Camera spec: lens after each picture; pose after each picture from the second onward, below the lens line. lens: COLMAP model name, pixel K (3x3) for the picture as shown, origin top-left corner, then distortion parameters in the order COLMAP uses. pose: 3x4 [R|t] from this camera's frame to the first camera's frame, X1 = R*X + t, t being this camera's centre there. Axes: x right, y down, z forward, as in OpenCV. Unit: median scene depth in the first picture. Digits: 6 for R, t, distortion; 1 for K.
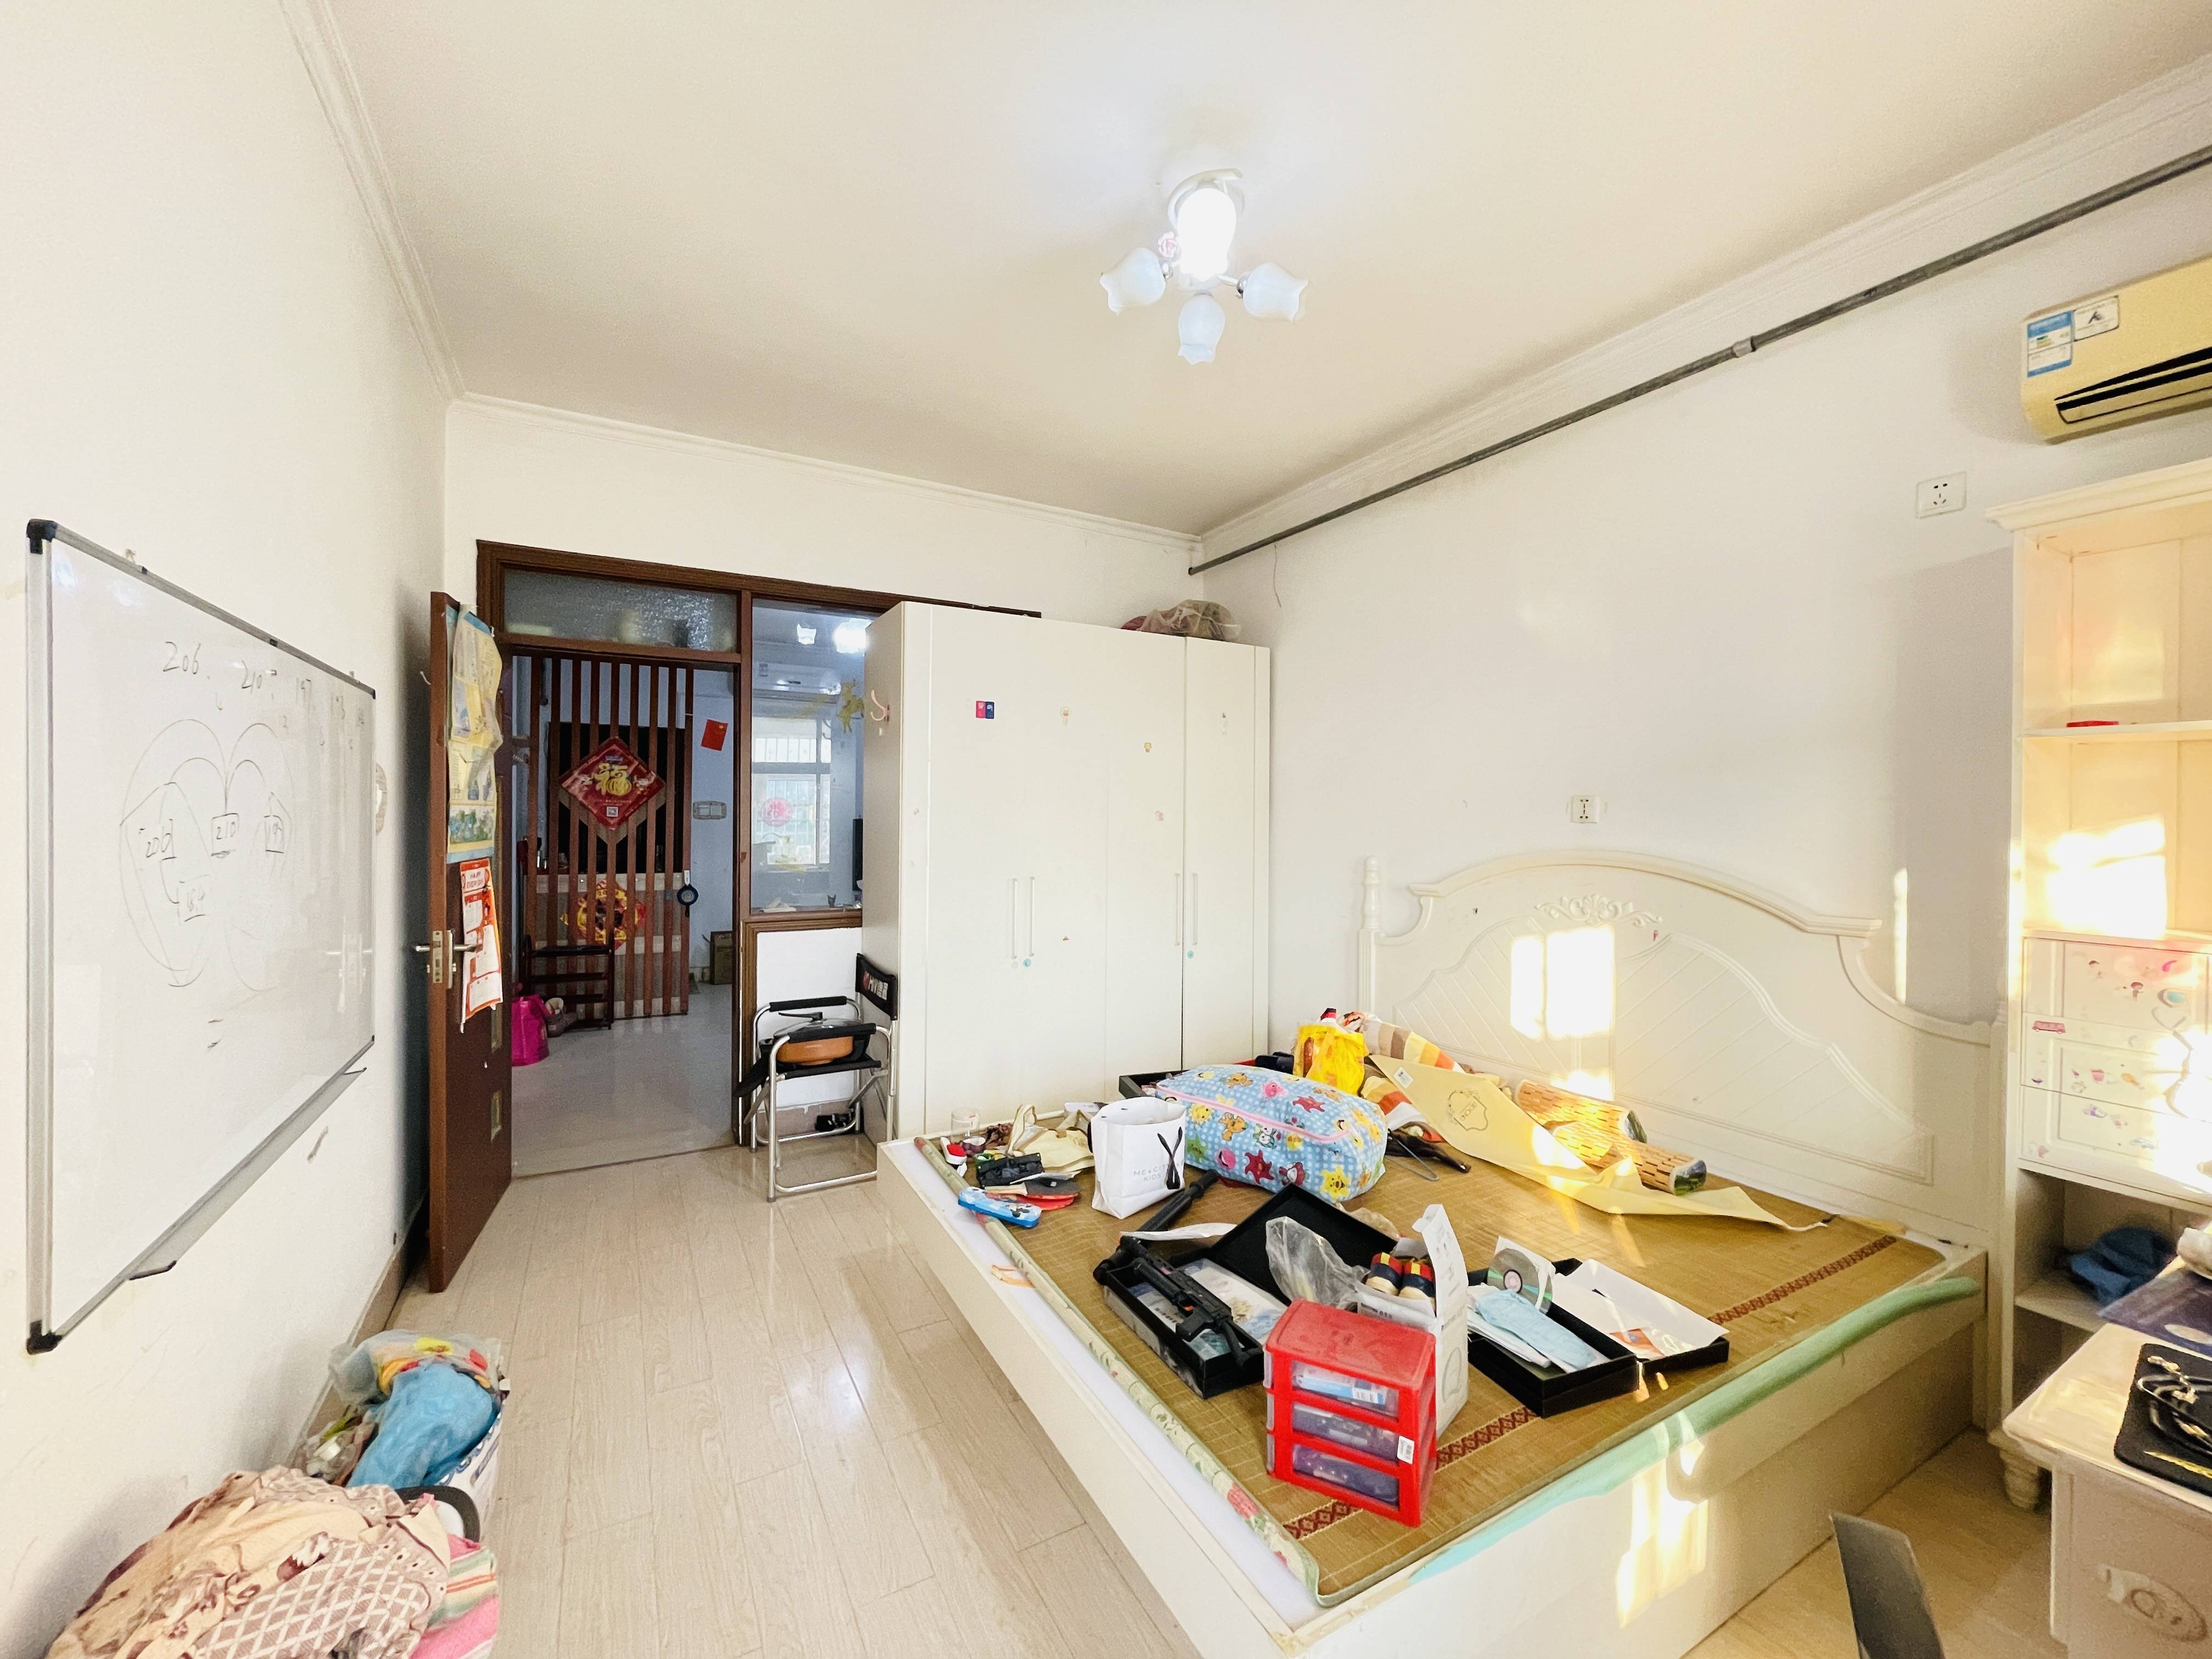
lens RADIAL K [[886.3, 0, 1101.5], [0, 886.3, 821.6], [0, 0, 1]] dist [0.000007, 0.000000]
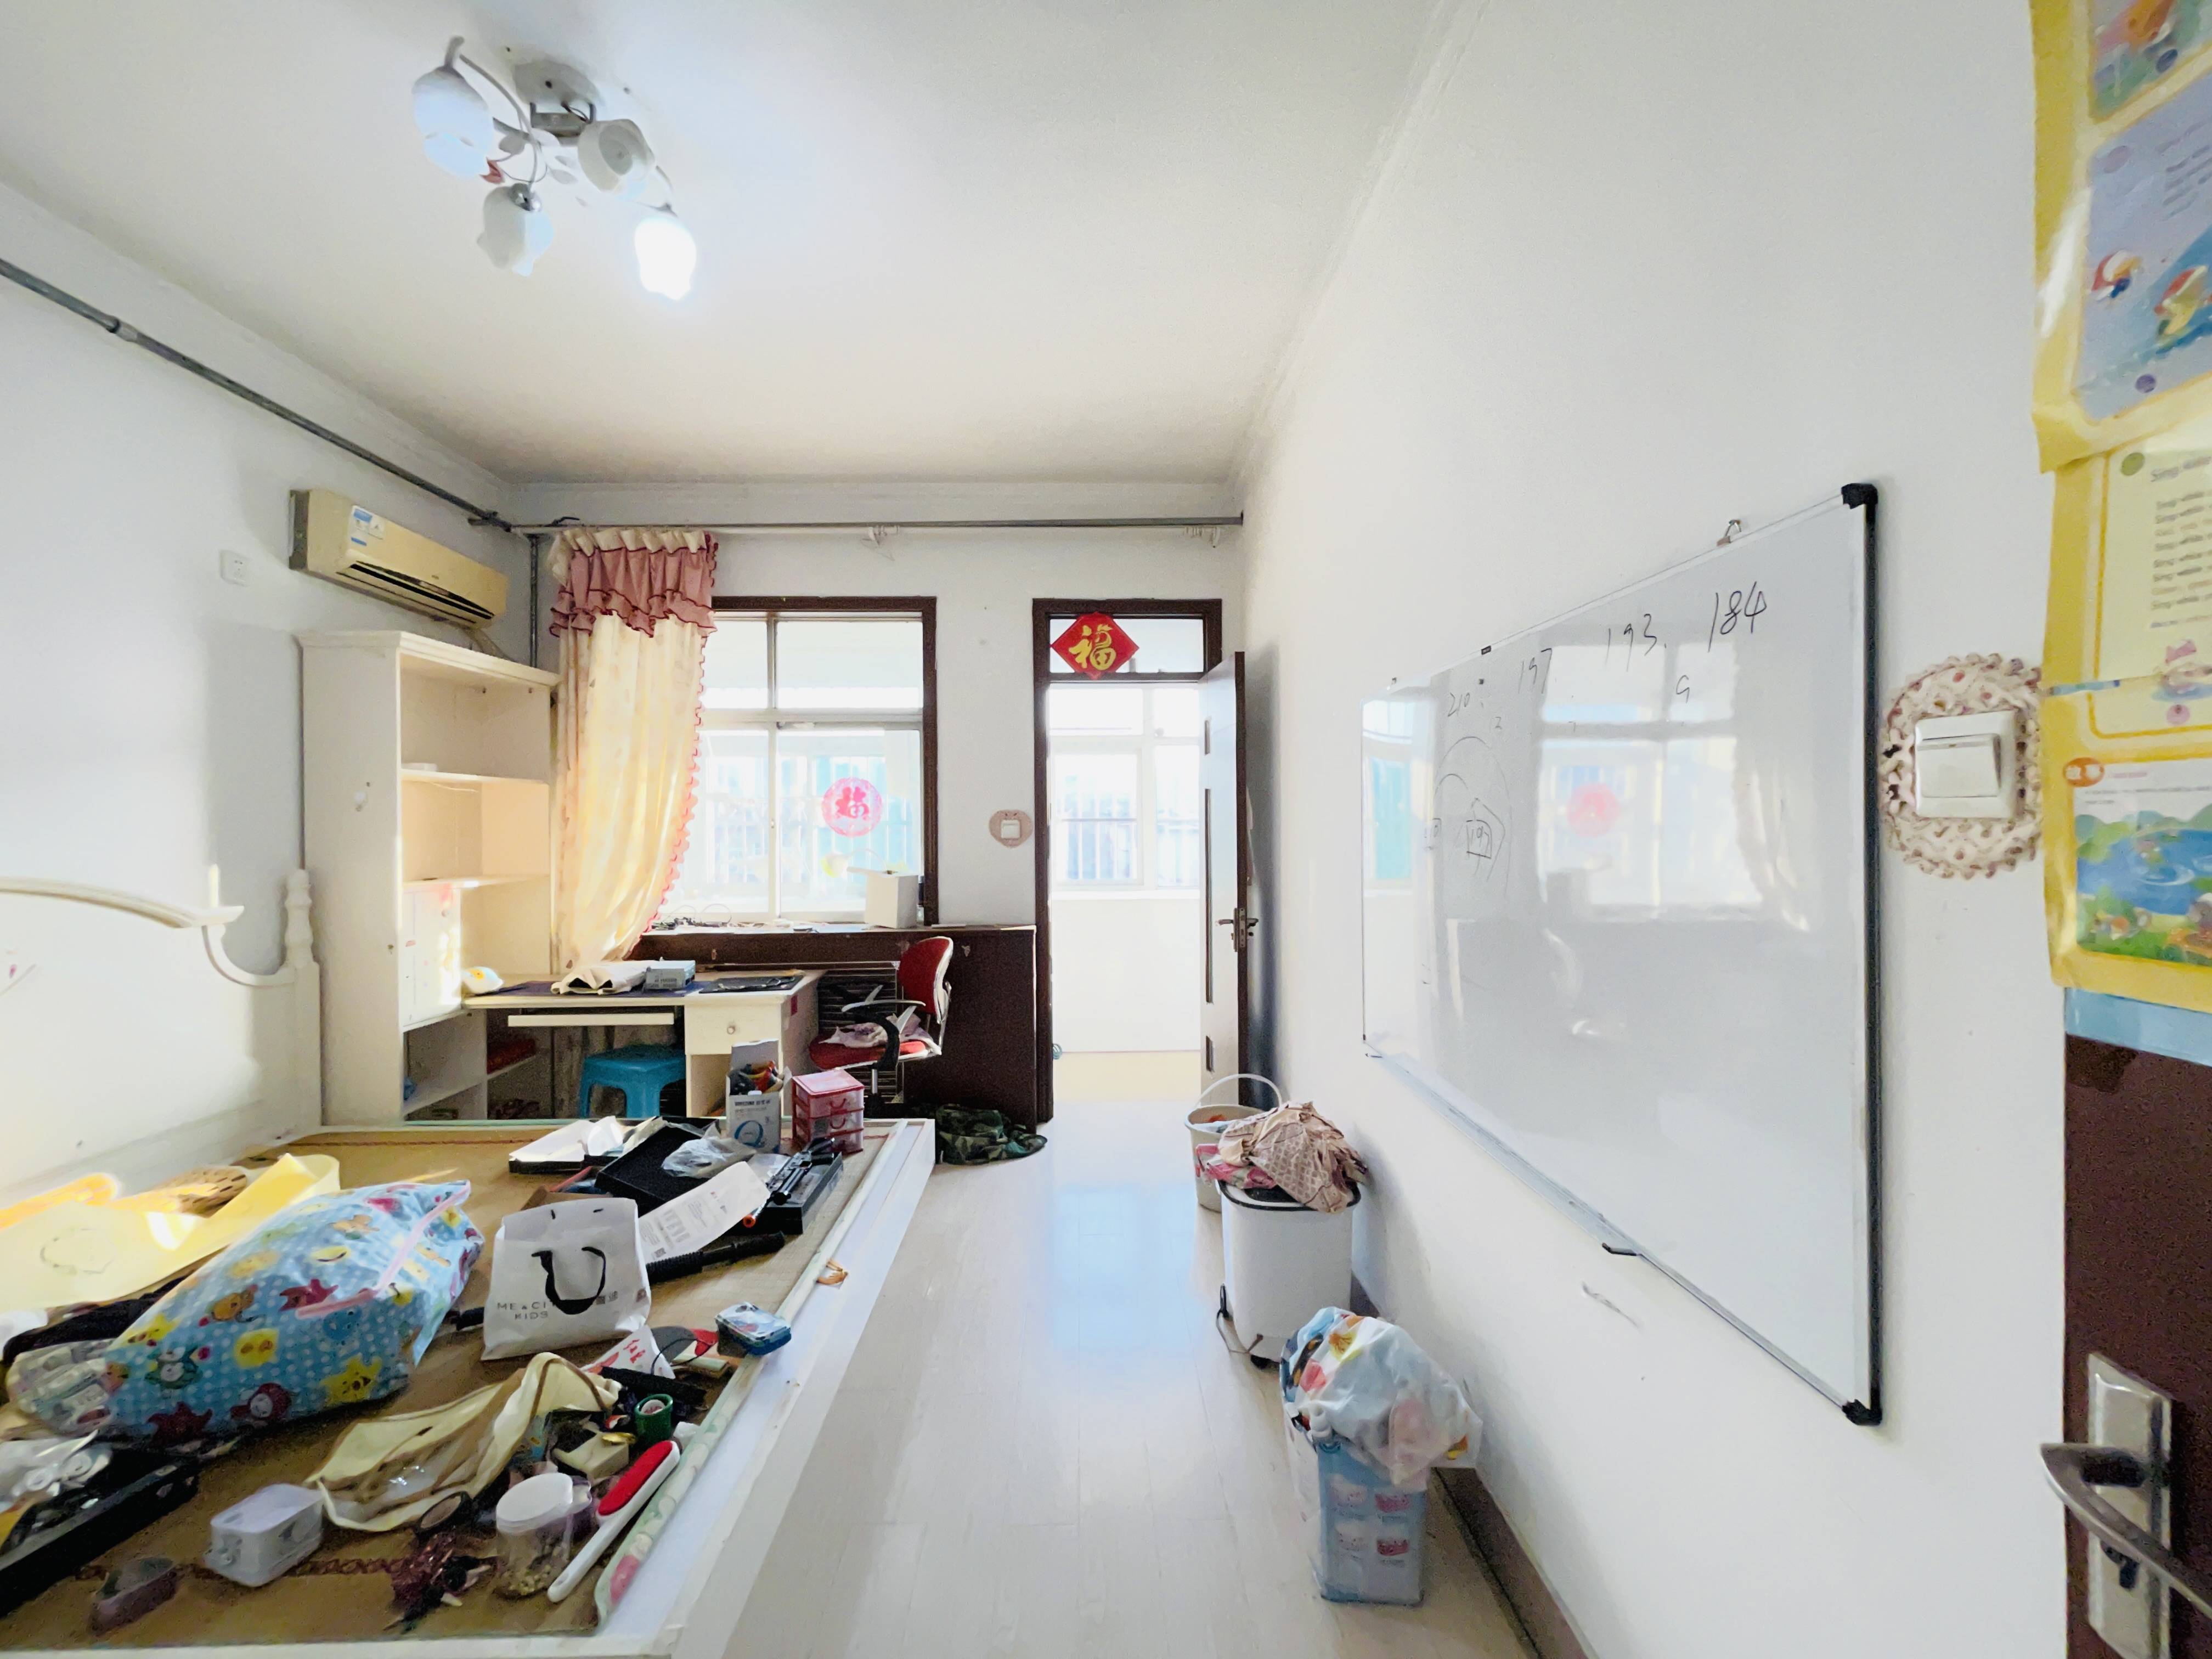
lens RADIAL K [[886.3, 0, 1105.9], [0, 886.3, 824.2], [0, 0, 1]] dist [0.000007, 0.000000]
pose [[-0.888044, -0.001822, 0.459755, -0.888253], [0.002162, 0.999965, 0.008140, -0.010393], [-0.459753, 0.008223, -0.888009, 1.846344]]
